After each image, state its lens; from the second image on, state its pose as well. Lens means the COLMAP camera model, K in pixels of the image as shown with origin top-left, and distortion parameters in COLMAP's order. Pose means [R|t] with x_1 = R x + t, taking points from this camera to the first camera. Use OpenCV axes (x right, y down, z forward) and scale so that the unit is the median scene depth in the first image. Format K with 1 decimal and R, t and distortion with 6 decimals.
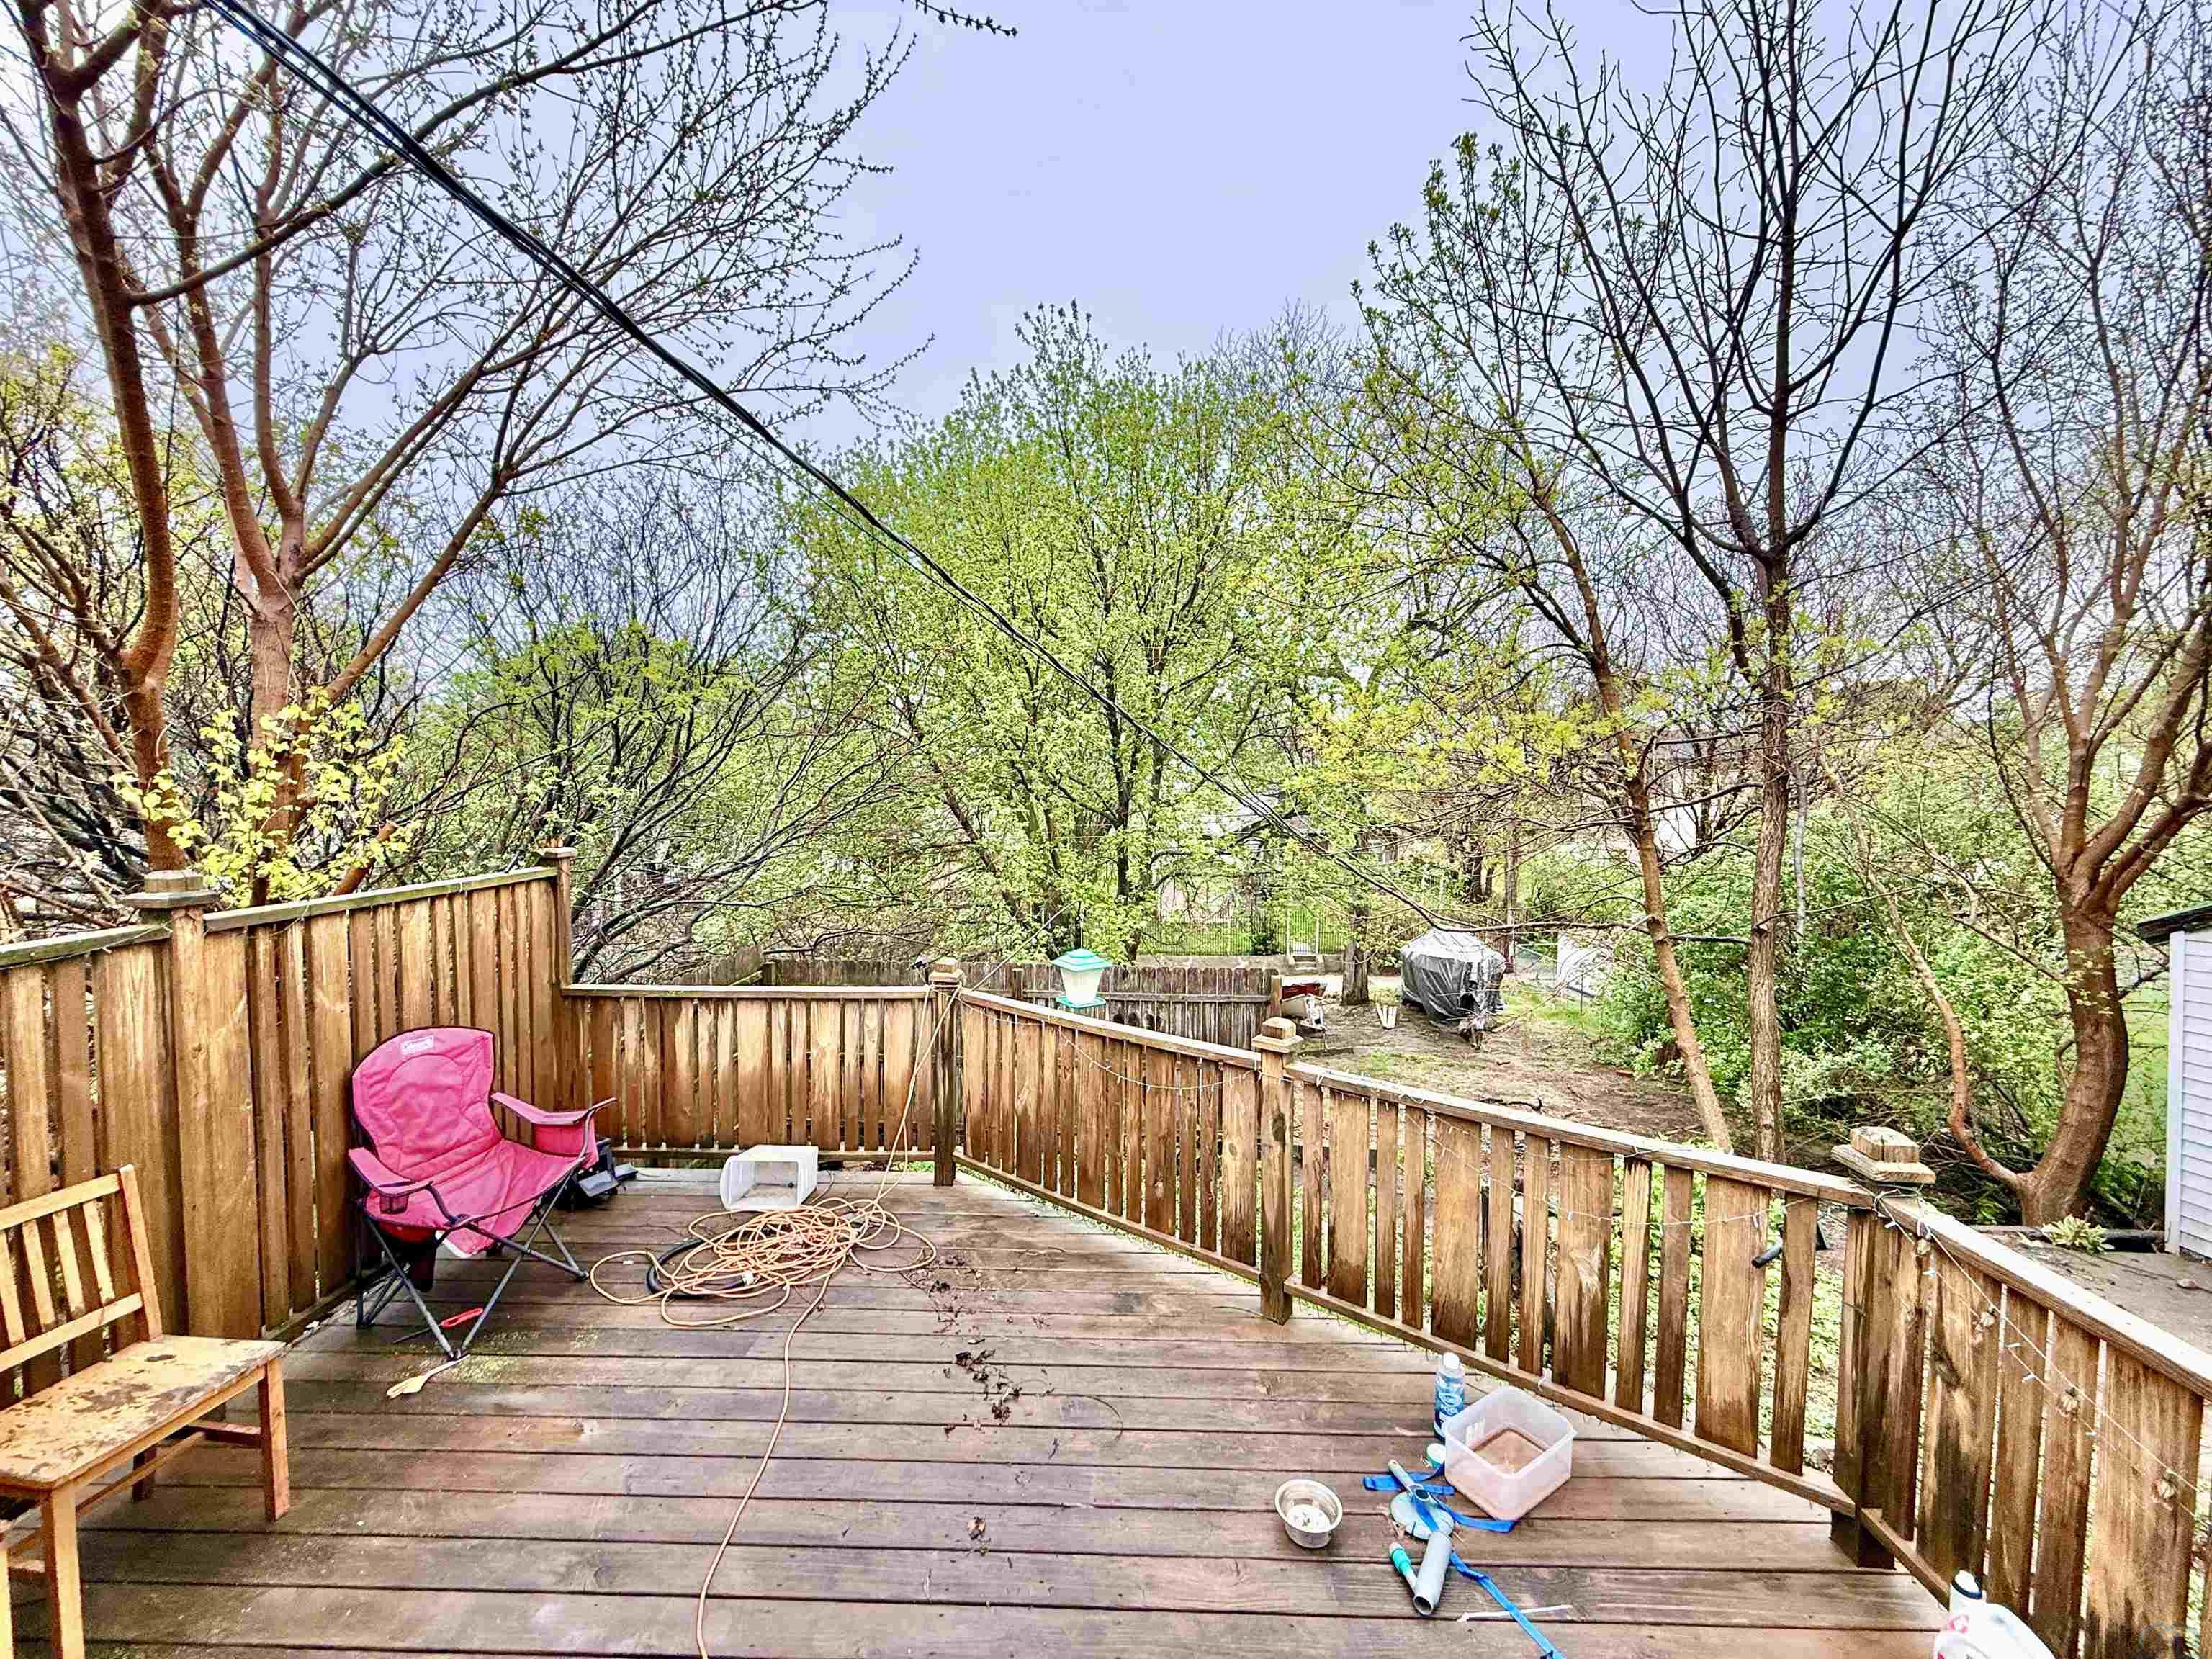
lens RADIAL K [[879.7, 0, 1101.8], [0, 879.7, 824.5], [0, 0, 1]] dist [0.001599, 0.000099]
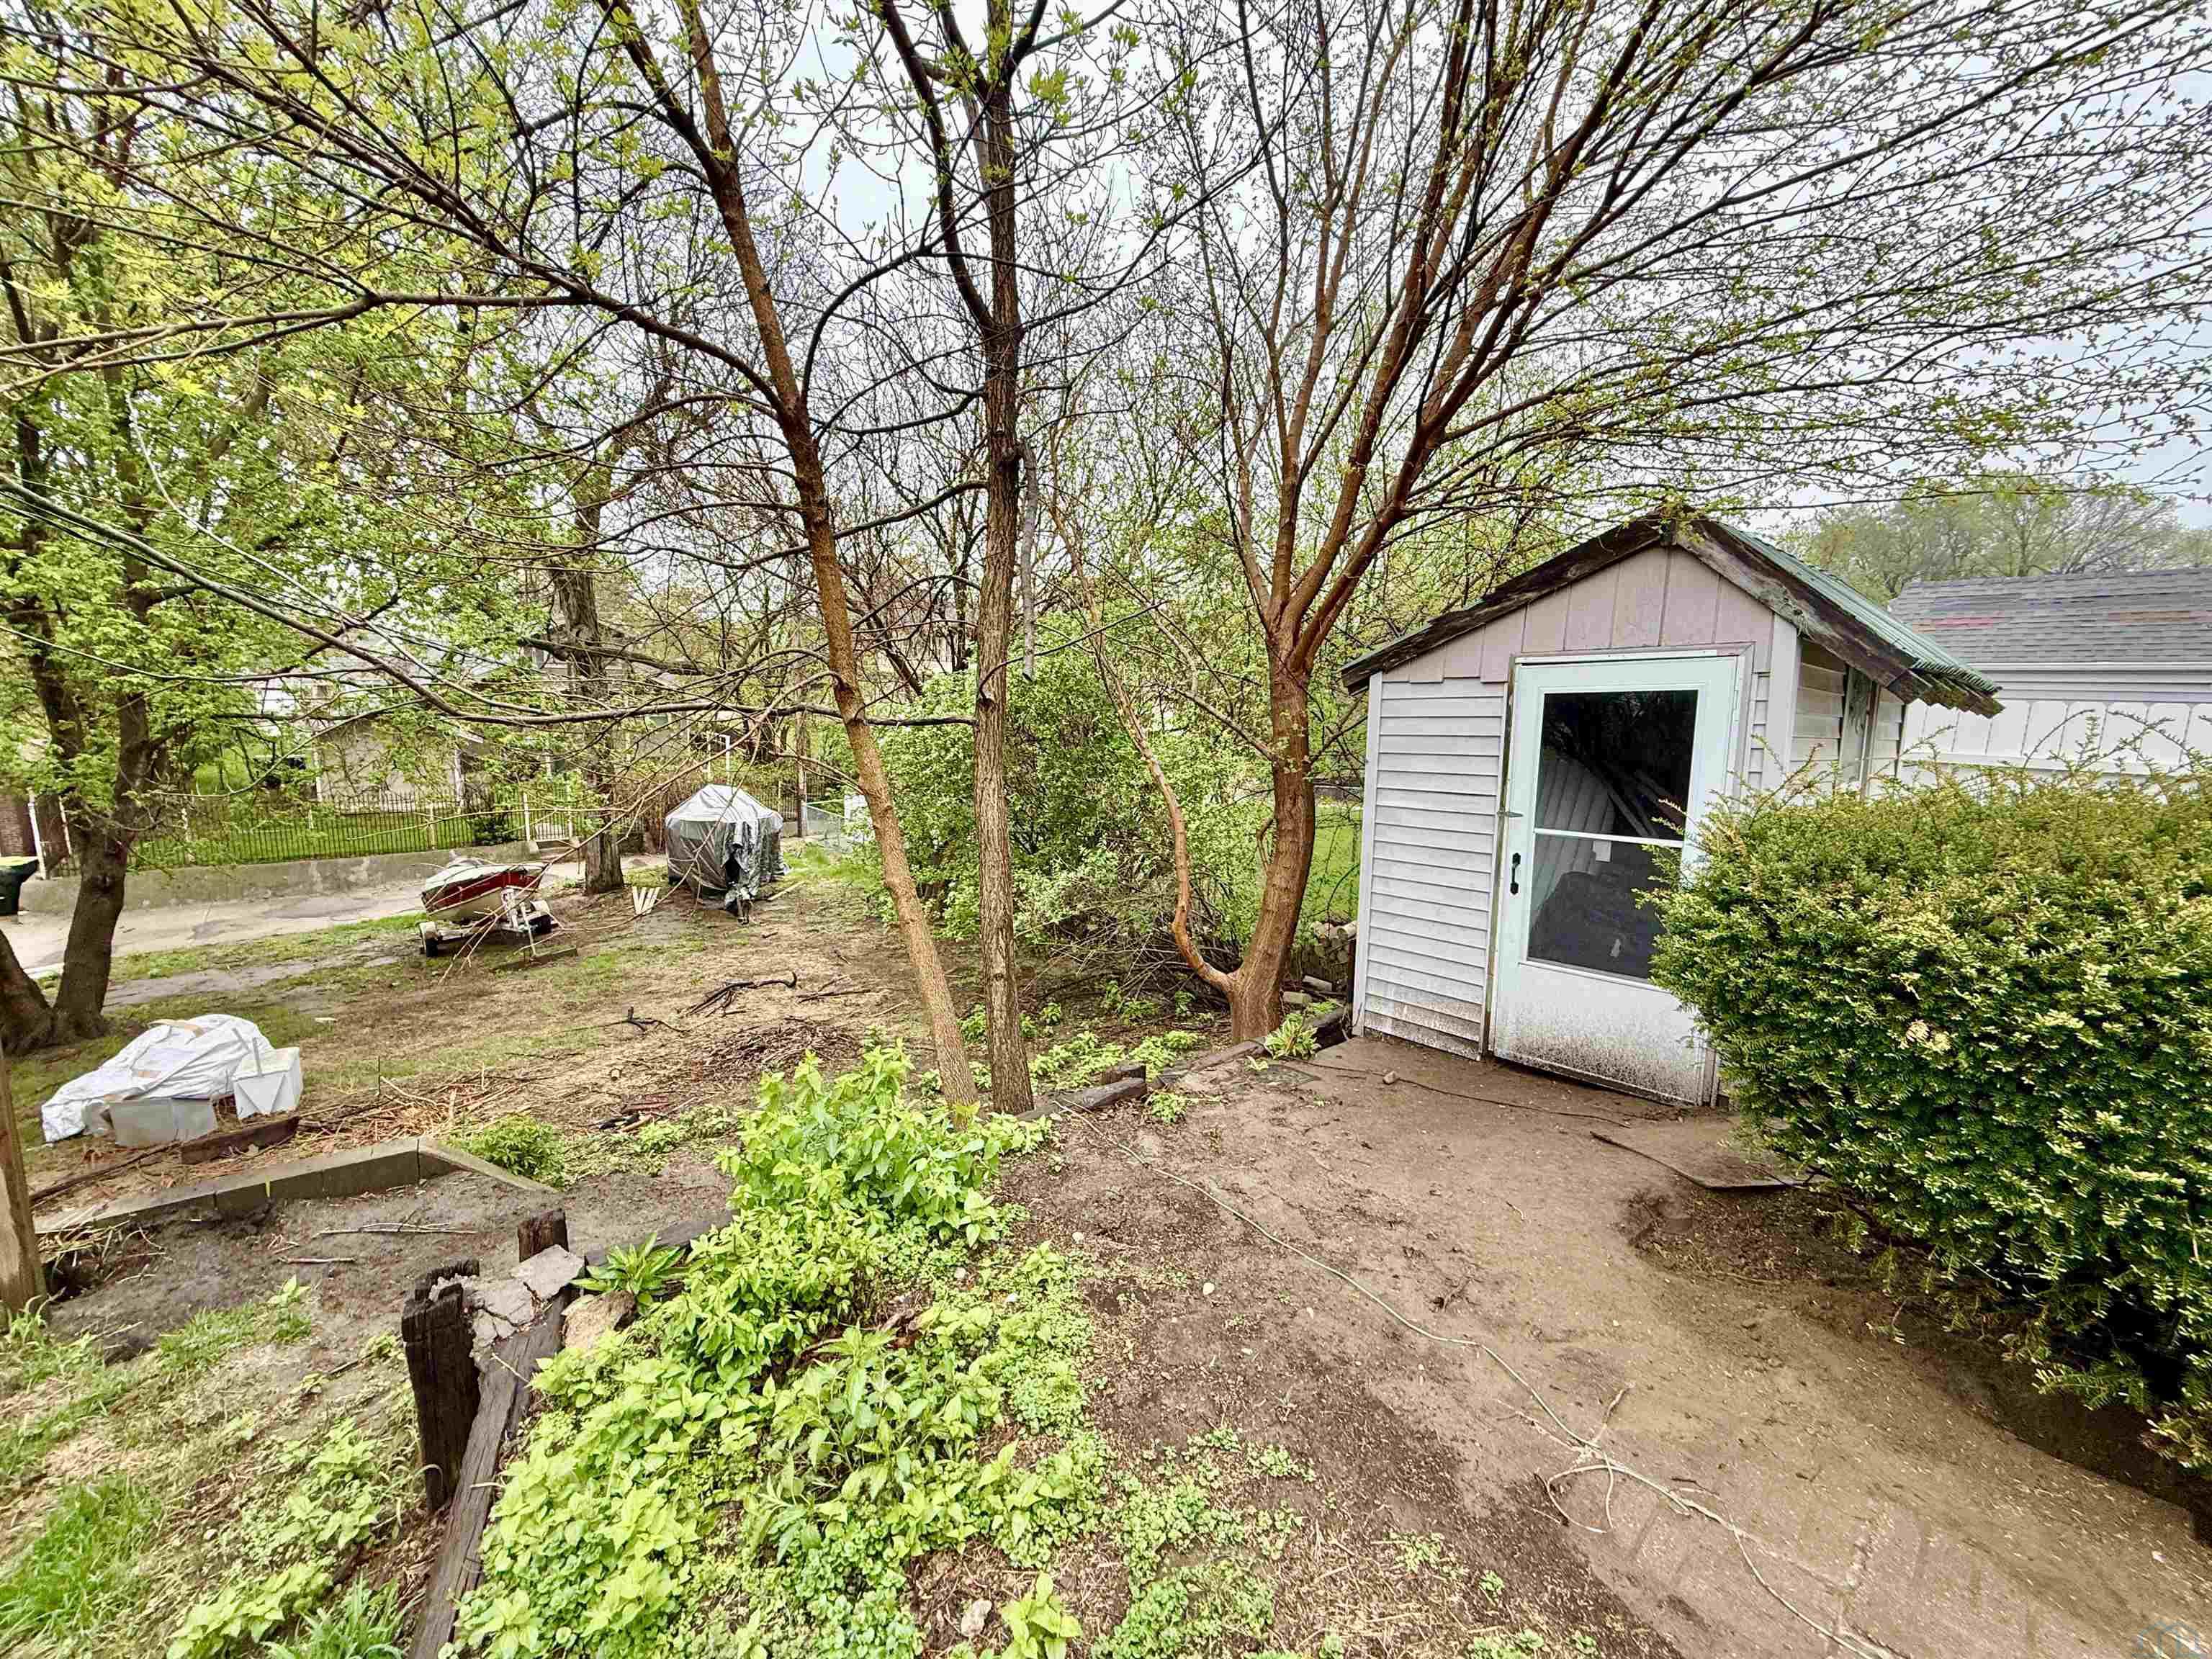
lens RADIAL K [[879.7, 0, 1108.0], [0, 879.7, 830.9], [0, 0, 1]] dist [0.001599, 0.000099]
pose [[0.739372, -0.093146, 0.666823, 0.315473], [-0.004773, 0.989634, 0.143531, 0.107745], [-0.673280, -0.109306, 0.731263, 0.380471]]
